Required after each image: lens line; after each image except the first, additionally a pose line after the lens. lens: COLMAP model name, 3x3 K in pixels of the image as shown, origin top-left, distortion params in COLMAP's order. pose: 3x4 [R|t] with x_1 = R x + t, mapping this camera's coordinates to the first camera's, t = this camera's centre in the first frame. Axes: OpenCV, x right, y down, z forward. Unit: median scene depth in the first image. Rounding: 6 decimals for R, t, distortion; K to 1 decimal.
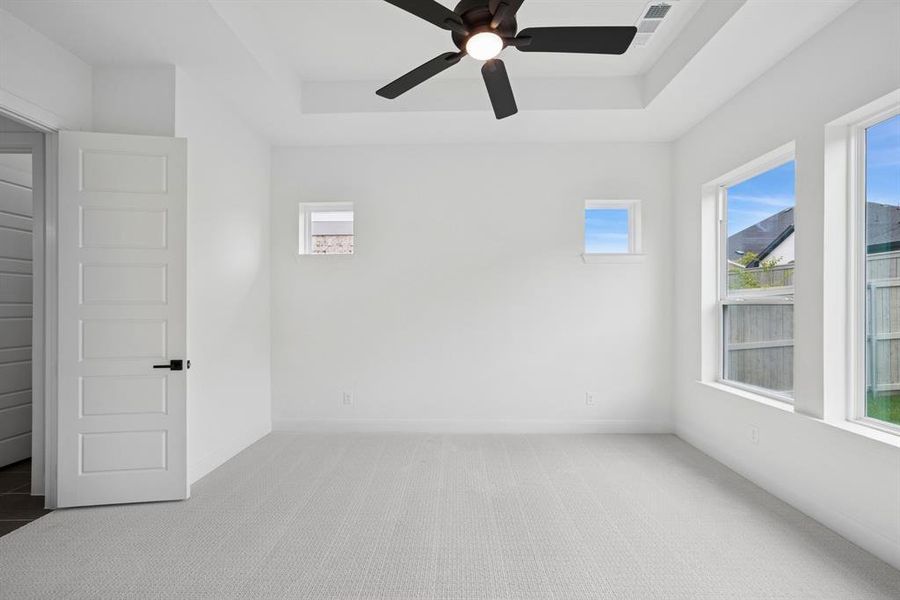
lens RADIAL K [[354.3, 0, 451.2], [0, 354.3, 305.7], [0, 0, 1]] dist [0.000391, 0.000530]
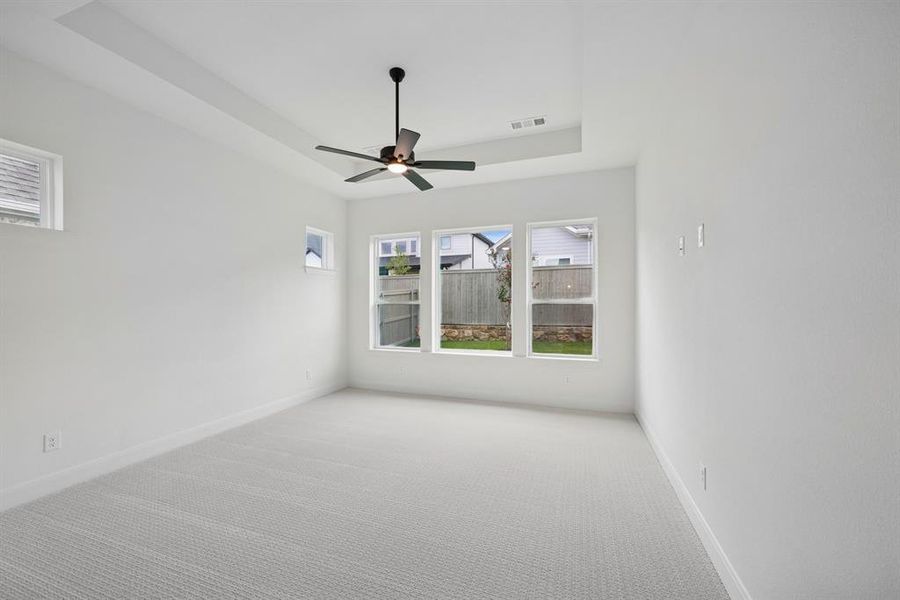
lens RADIAL K [[354.3, 0, 451.2], [0, 354.3, 305.7], [0, 0, 1]] dist [0.000391, 0.000530]
pose [[0.329647, -0.003640, 0.944097, -0.707130], [0.001386, 0.999993, 0.003372, -0.002642], [-0.944103, 0.000197, 0.329650, 0.048868]]
